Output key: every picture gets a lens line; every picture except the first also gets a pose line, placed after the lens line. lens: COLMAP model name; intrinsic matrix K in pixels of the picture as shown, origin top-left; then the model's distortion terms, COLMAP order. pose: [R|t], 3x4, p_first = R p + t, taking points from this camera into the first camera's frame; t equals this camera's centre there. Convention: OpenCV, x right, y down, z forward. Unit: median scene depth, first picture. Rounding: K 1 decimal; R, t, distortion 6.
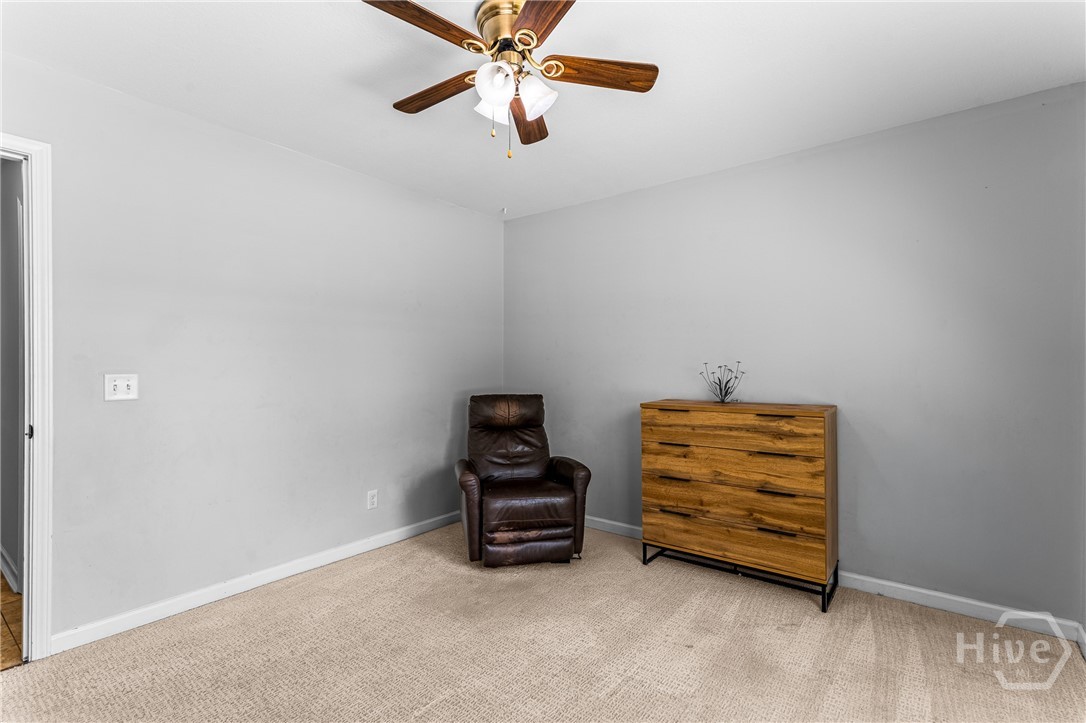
lens RADIAL K [[502.6, 0, 543.3], [0, 502.6, 364.2], [0, 0, 1]] dist [0.019048, -0.002200]
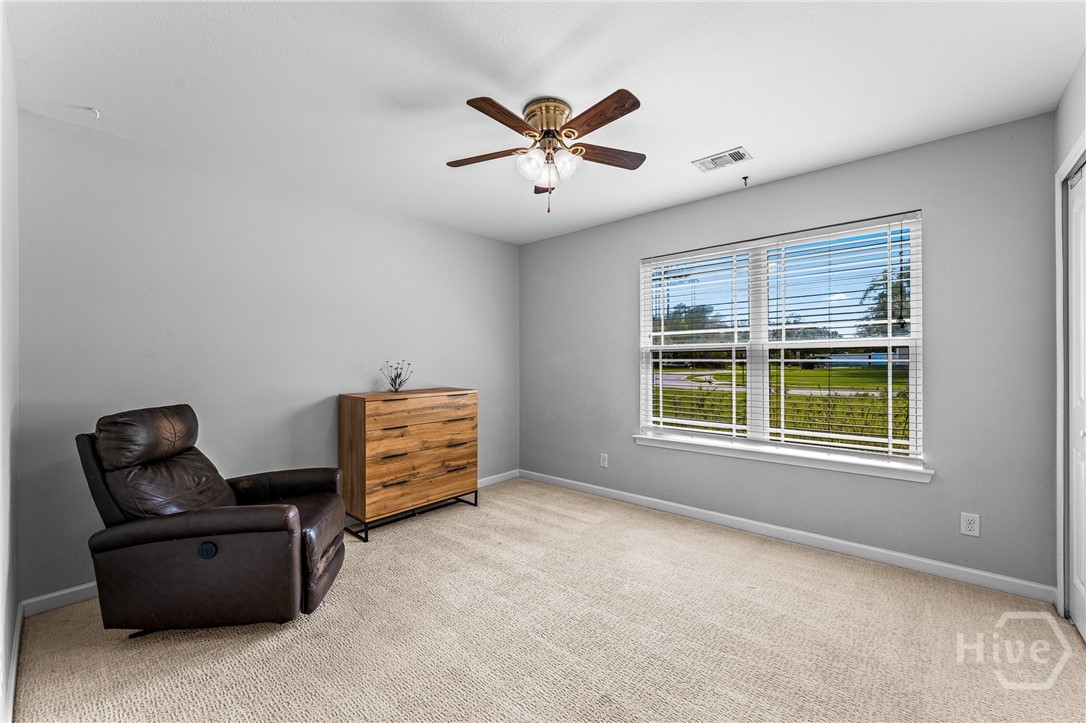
lens RADIAL K [[432.5, 0, 542.4], [0, 432.5, 360.2], [0, 0, 1]] dist [0.002422, 0.000140]
pose [[0.083329, 0.001378, 0.996521, -0.785569], [0.004068, 0.999990, -0.001723, -0.001704], [-0.996514, 0.004198, 0.083323, 0.579571]]
